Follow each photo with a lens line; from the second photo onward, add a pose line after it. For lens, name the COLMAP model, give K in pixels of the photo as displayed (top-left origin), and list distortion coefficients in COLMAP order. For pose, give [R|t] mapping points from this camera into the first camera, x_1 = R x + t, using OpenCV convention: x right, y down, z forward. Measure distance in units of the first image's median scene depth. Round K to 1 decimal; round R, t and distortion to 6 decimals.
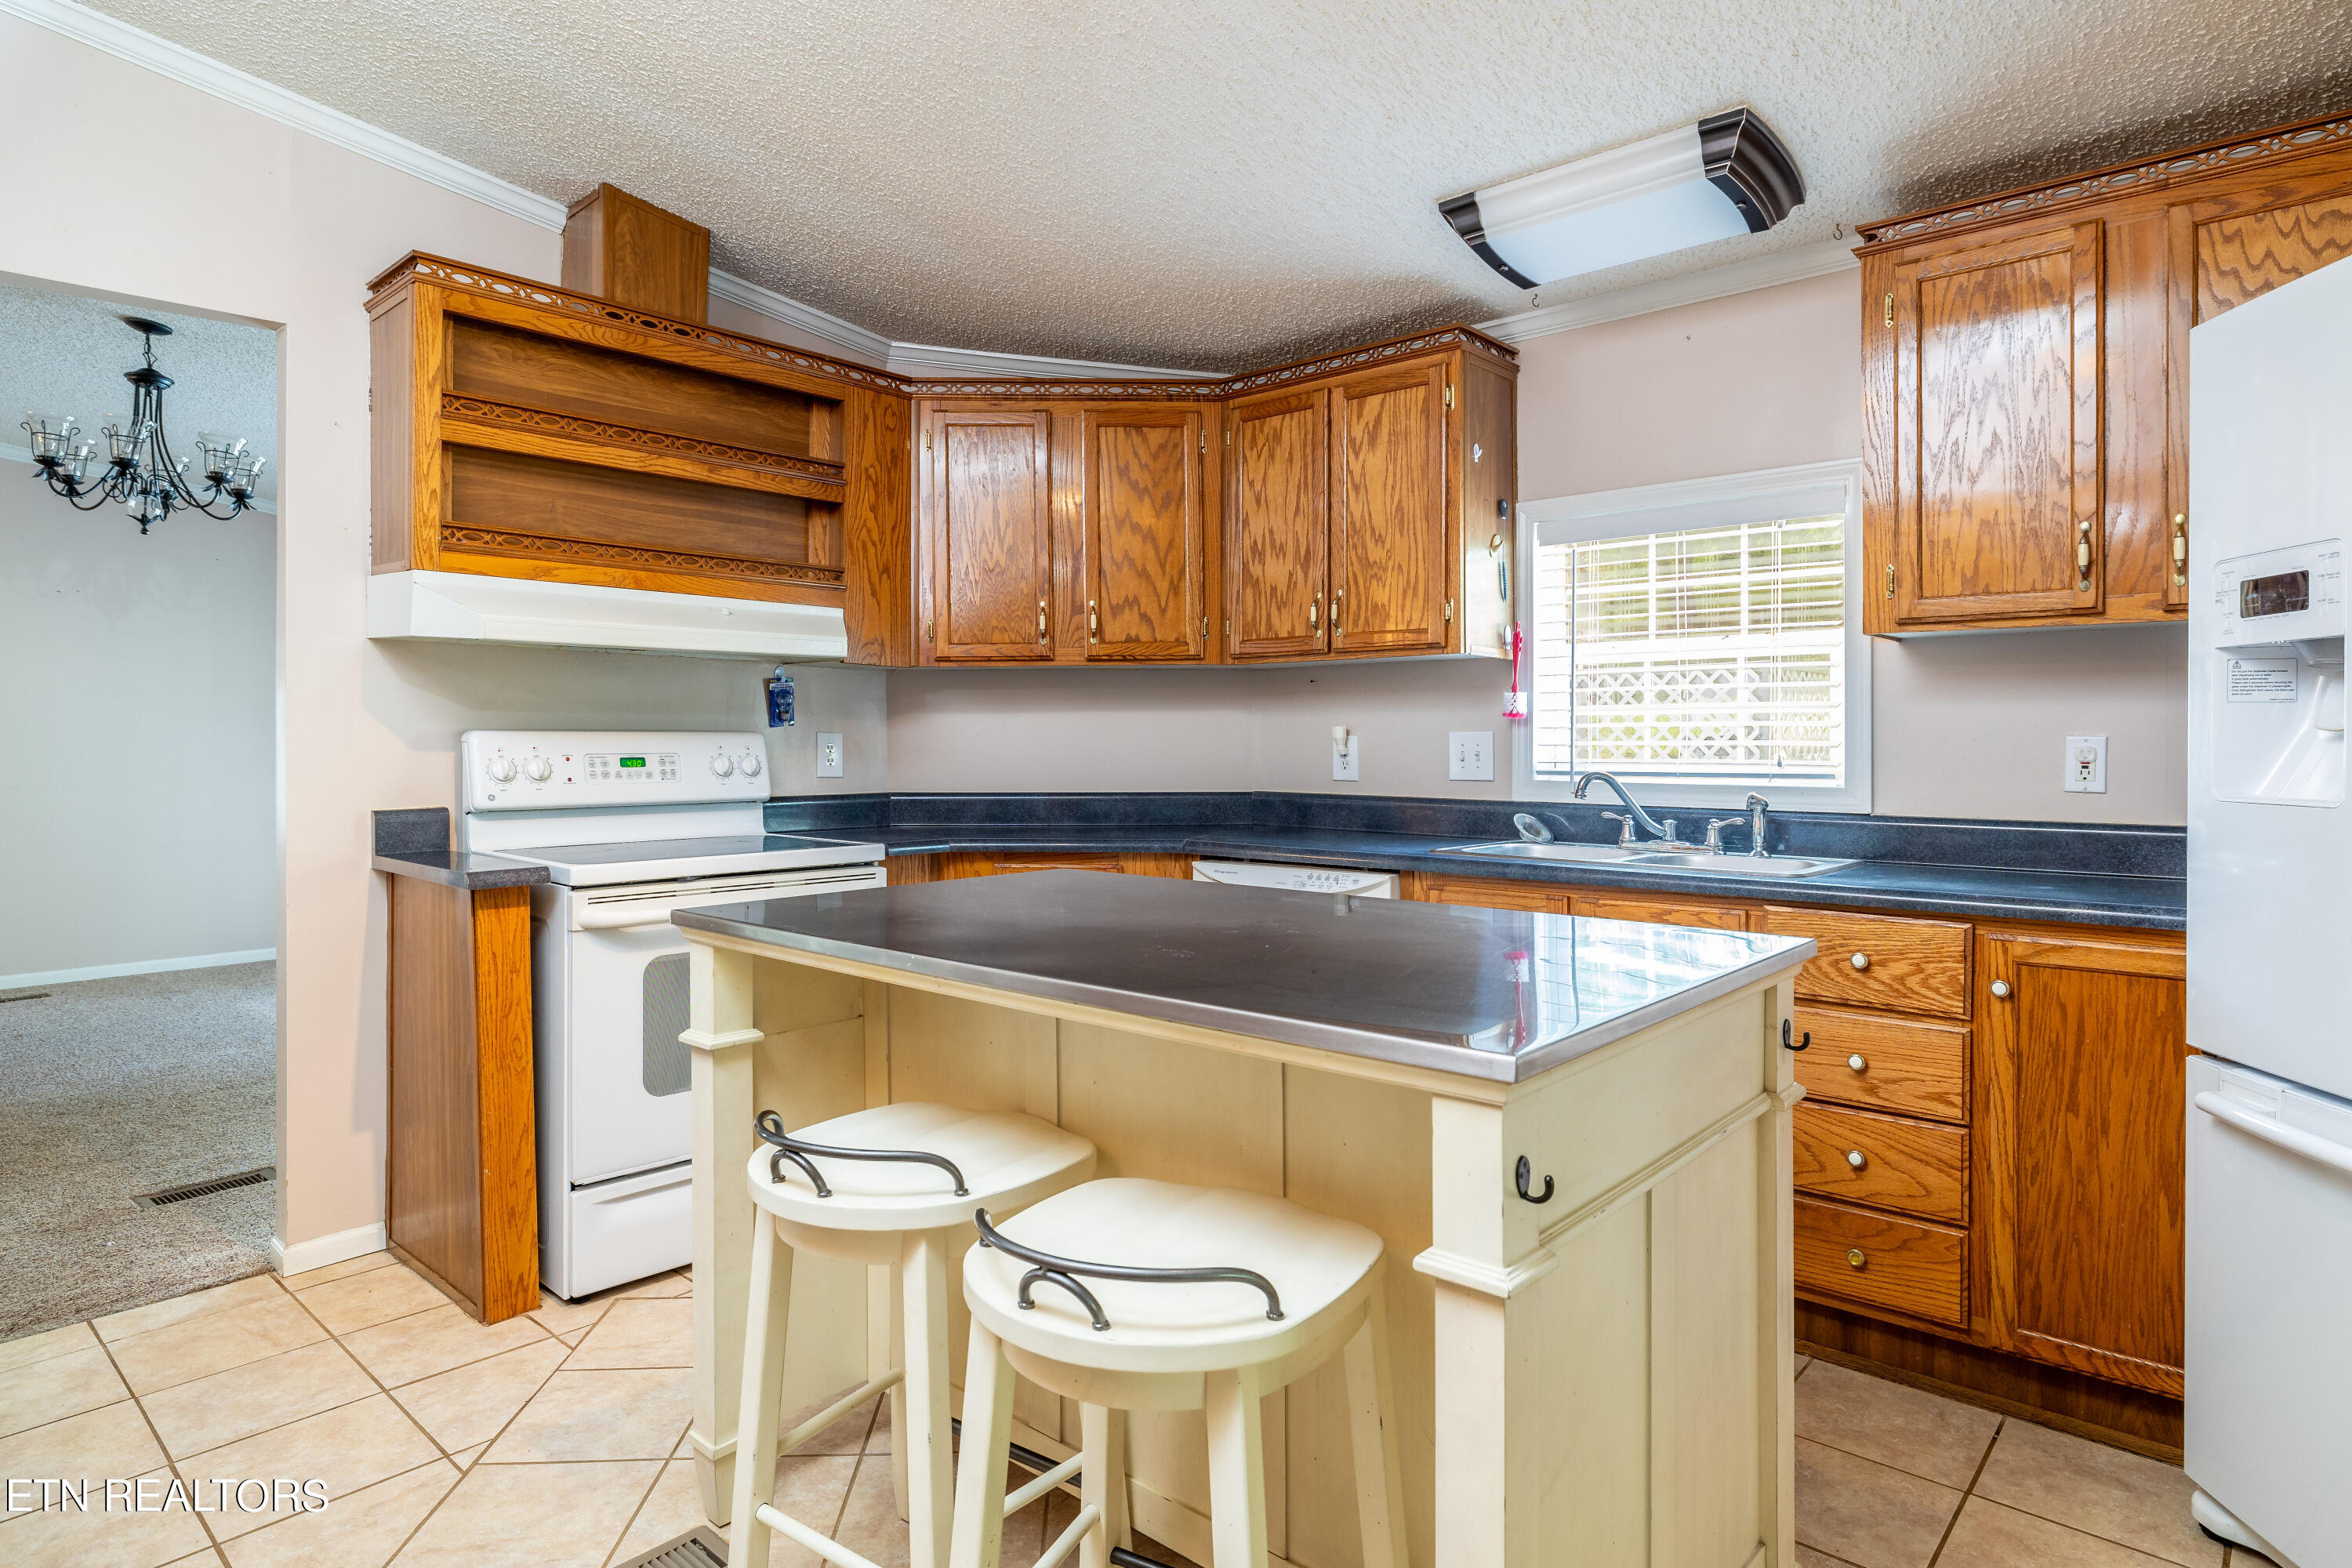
lens RADIAL K [[1297.6, 0, 1173.9], [0, 1297.6, 752.6], [0, 0, 1]] dist [-0.010241, 0.000728]
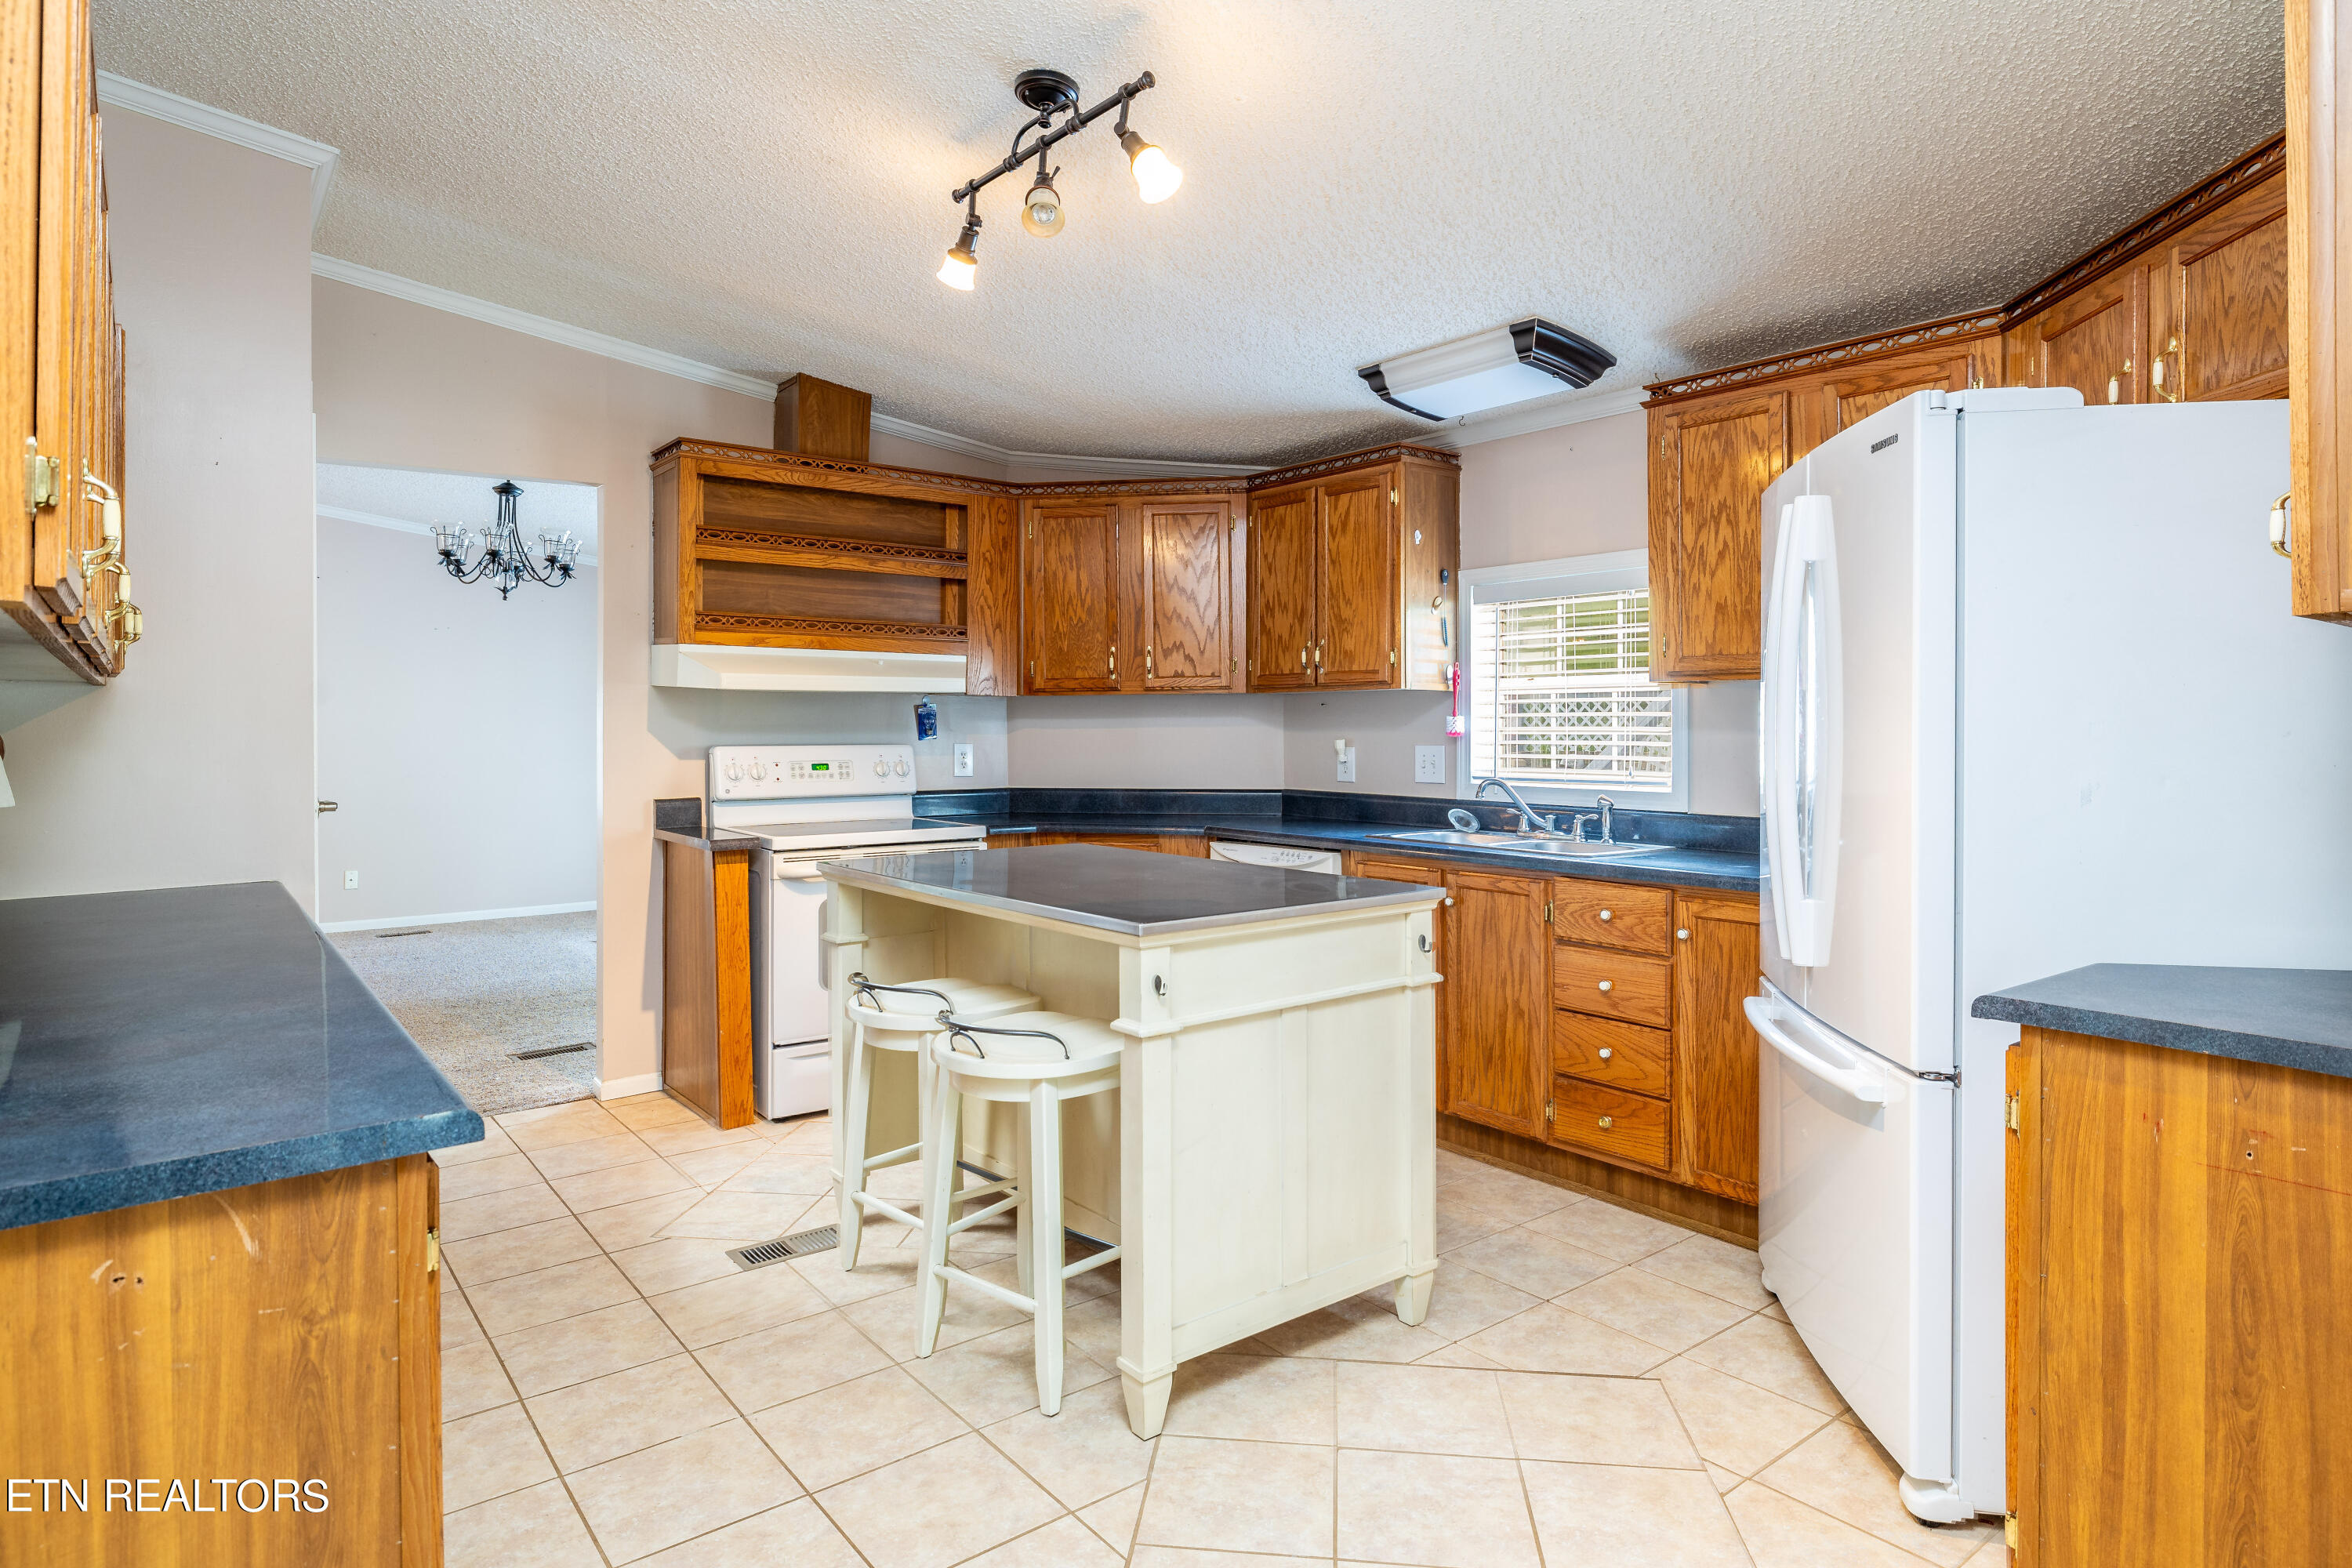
lens RADIAL K [[1297.6, 0, 1176.4], [0, 1297.6, 745.5], [0, 0, 1]] dist [-0.010241, 0.000728]
pose [[0.985603, 0.002858, -0.169055, 0.220332], [-0.002031, 0.999985, 0.005064, -0.024532], [0.169067, -0.004647, 0.985594, -0.361901]]
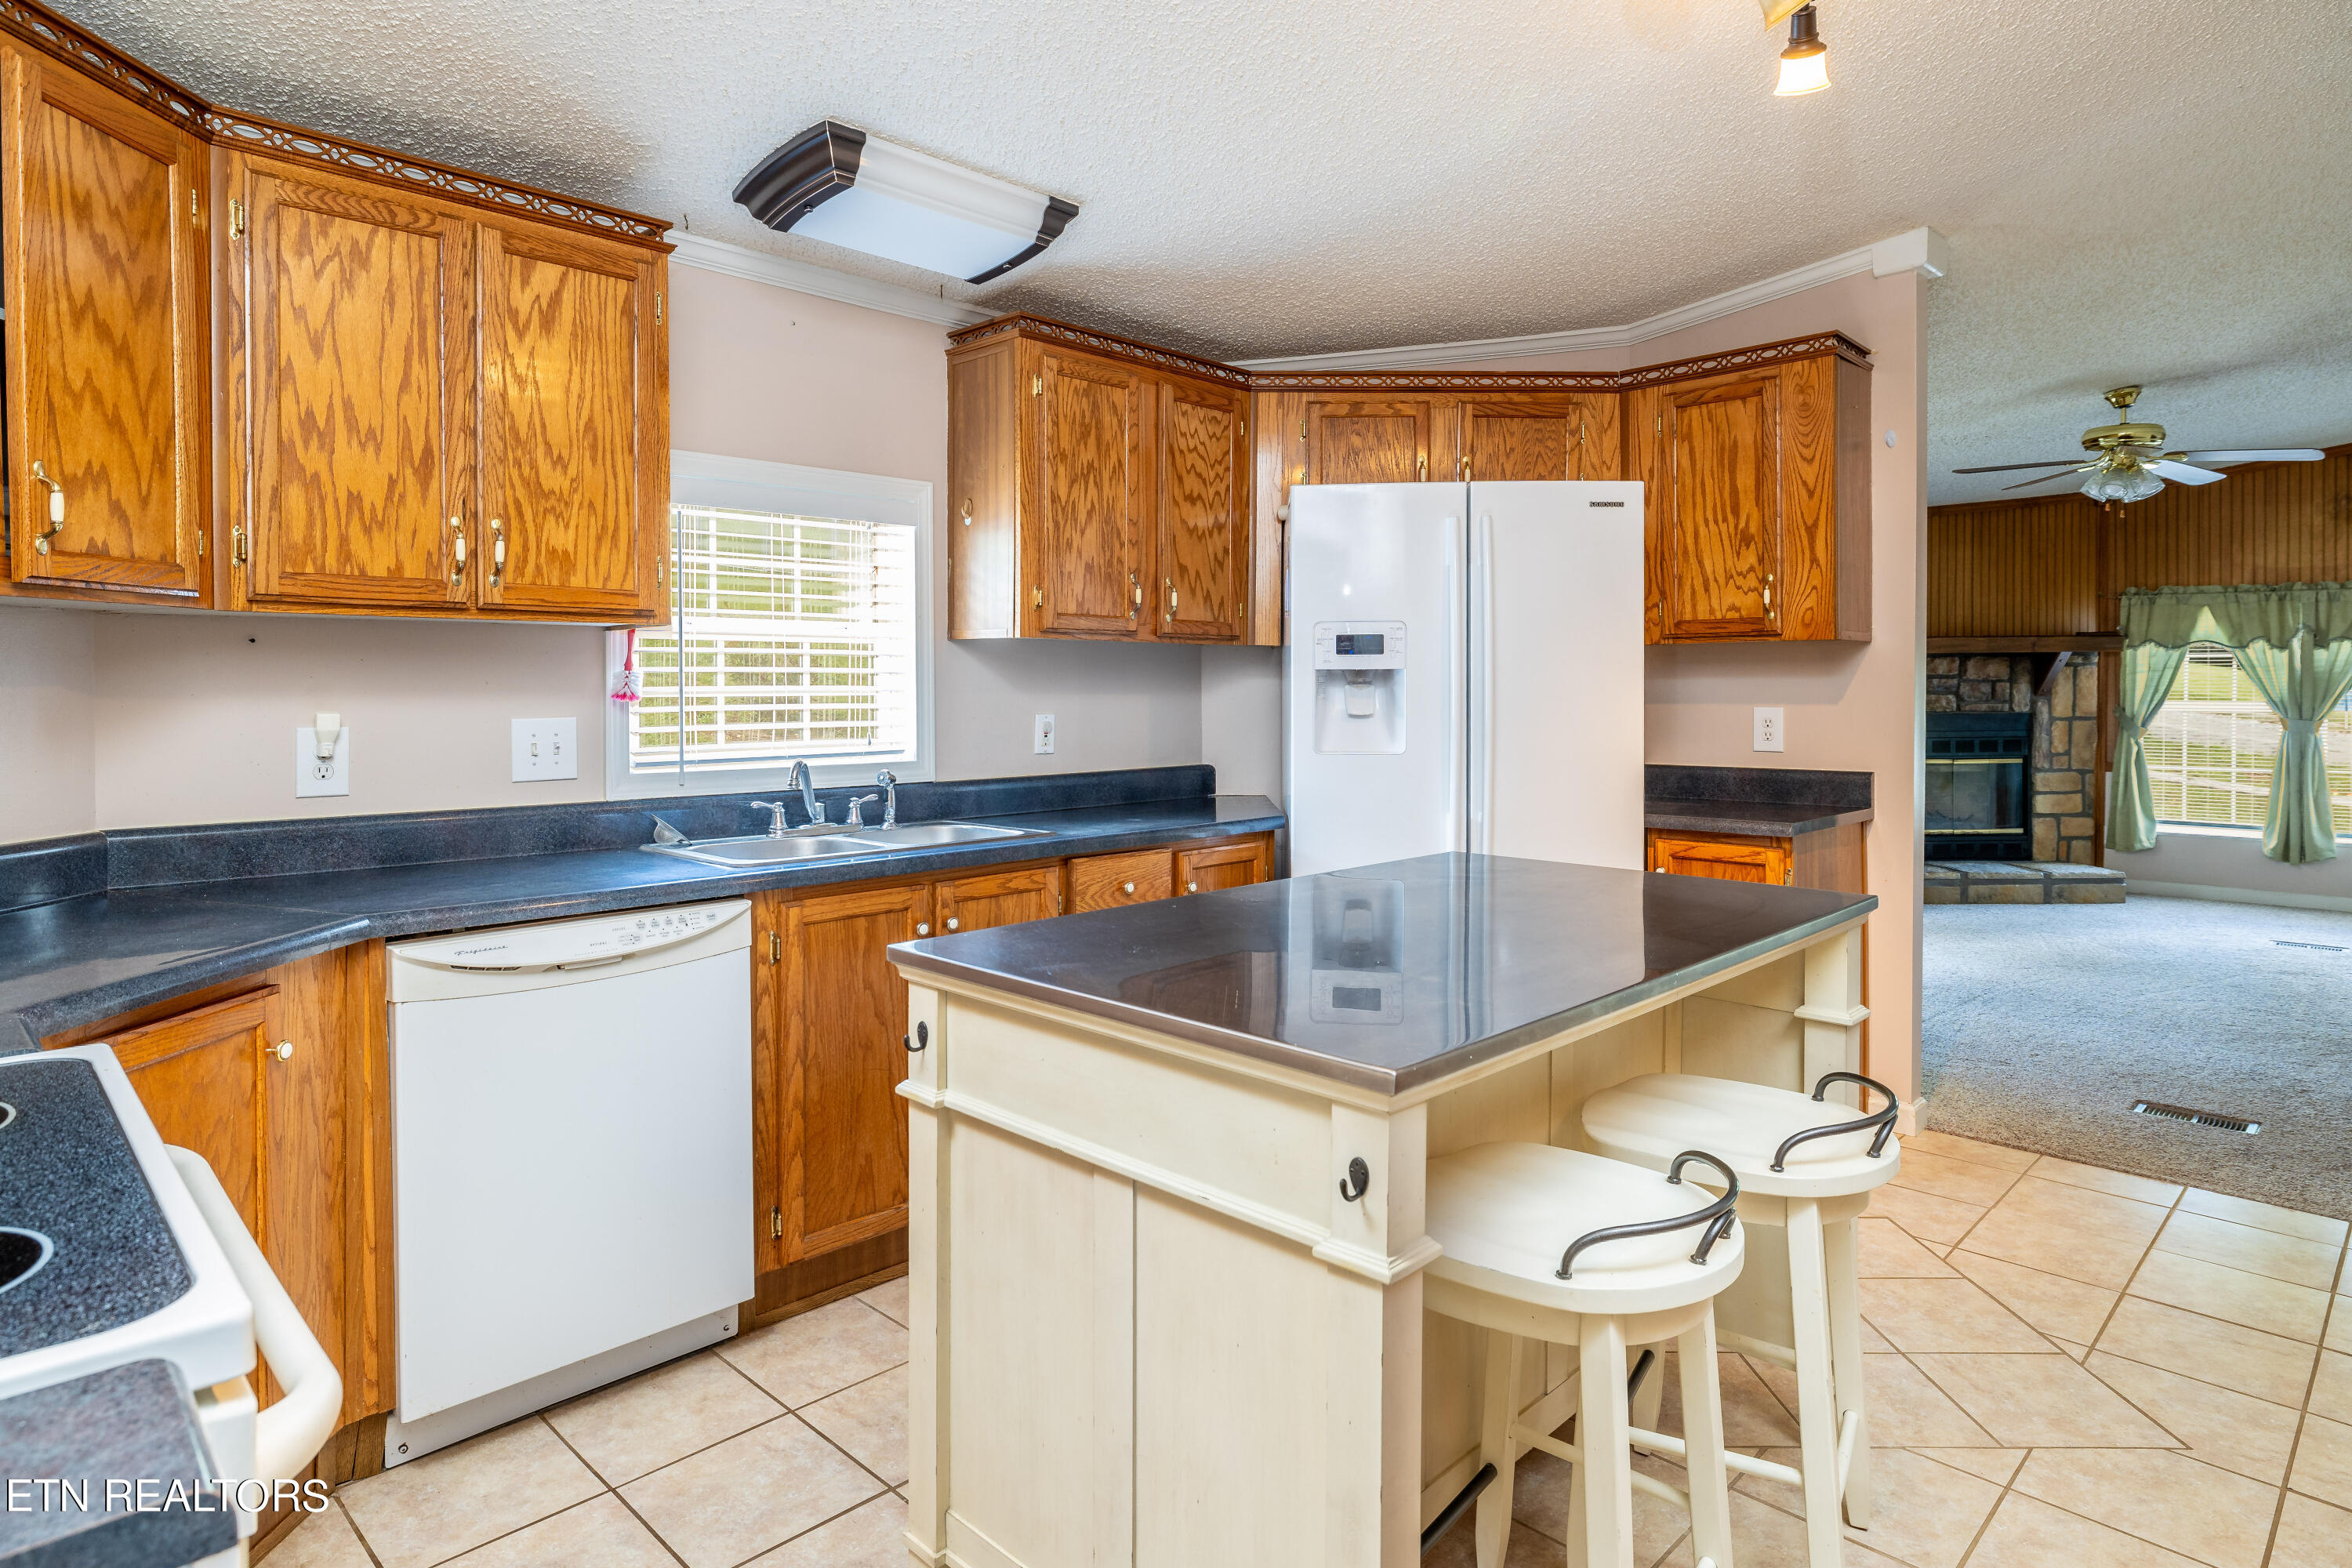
lens RADIAL K [[1297.6, 0, 1191.7], [0, 1297.6, 700.2], [0, 0, 1]] dist [-0.010241, 0.000728]
pose [[0.045824, -0.011993, 0.998878, -0.589477], [0.009600, 0.999887, 0.011564, -0.035436], [-0.998903, 0.009060, 0.045934, 0.637633]]
